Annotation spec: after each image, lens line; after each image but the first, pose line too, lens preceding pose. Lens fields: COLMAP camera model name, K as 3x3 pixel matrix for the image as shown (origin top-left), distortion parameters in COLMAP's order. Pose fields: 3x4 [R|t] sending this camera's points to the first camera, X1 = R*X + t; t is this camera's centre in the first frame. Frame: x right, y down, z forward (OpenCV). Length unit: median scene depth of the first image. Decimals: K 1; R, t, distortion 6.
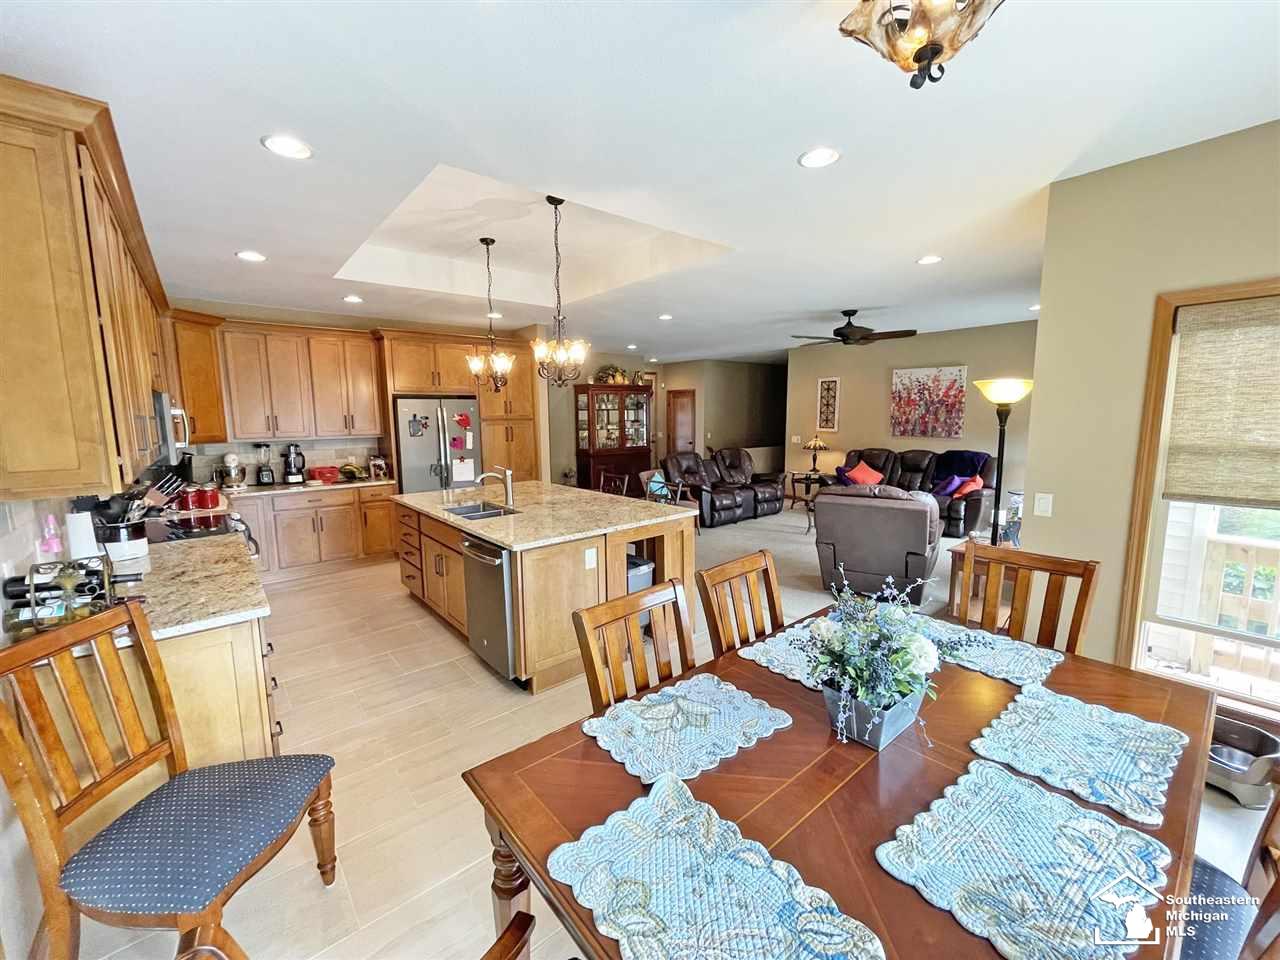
lens RADIAL K [[515.3, 0, 639.5], [0, 515.3, 479.0], [0, 0, 1]] dist [-0.001631, 0.001086]
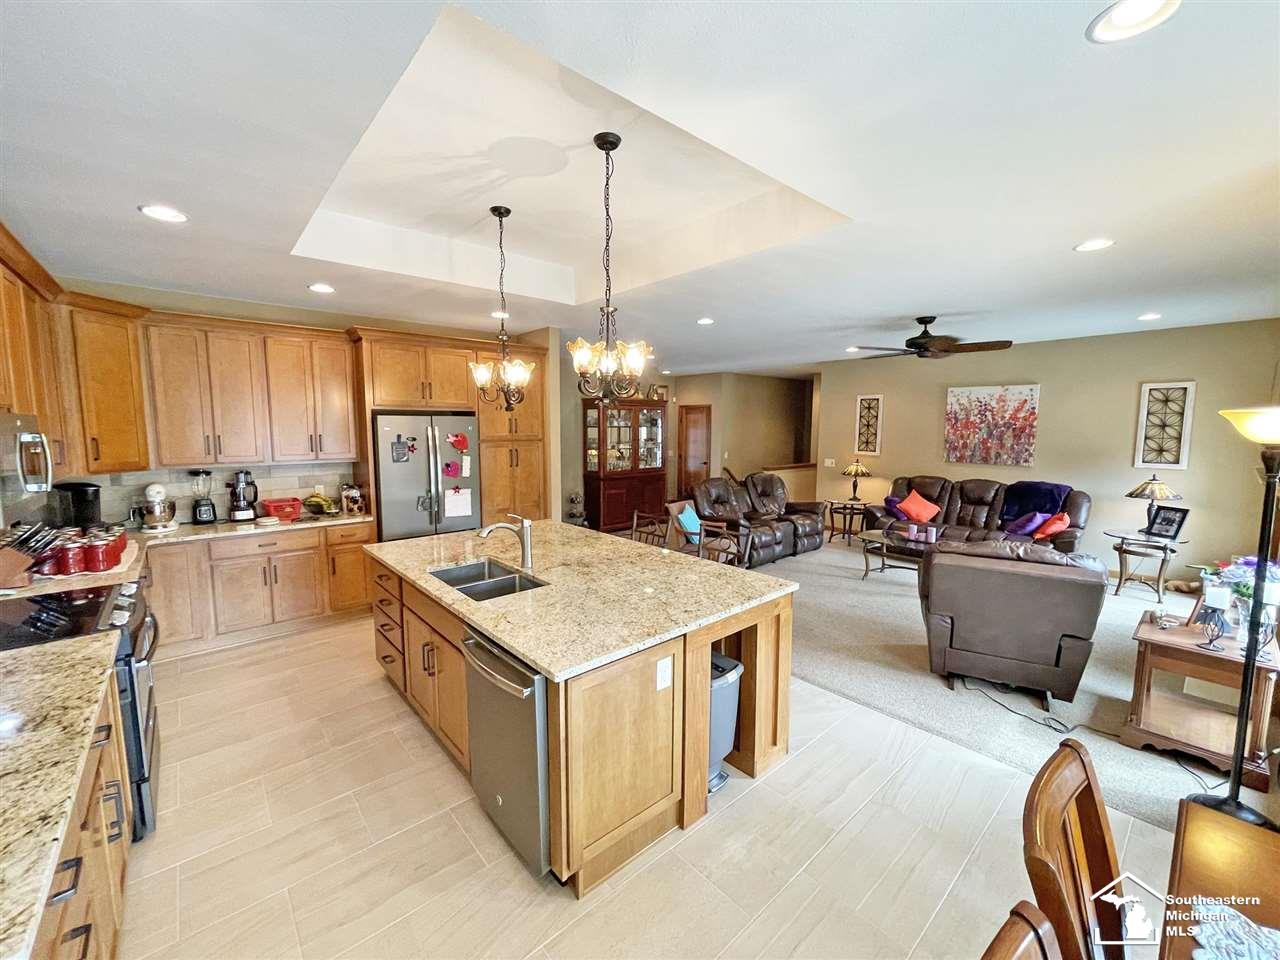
lens RADIAL K [[515.3, 0, 640.2], [0, 515.3, 480.5], [0, 0, 1]] dist [-0.001631, 0.001086]
pose [[0.999634, 0.011342, 0.024554, -0.086014], [-0.010872, 0.999757, -0.019154, -0.045920], [-0.024766, 0.018880, 0.999515, 0.204114]]
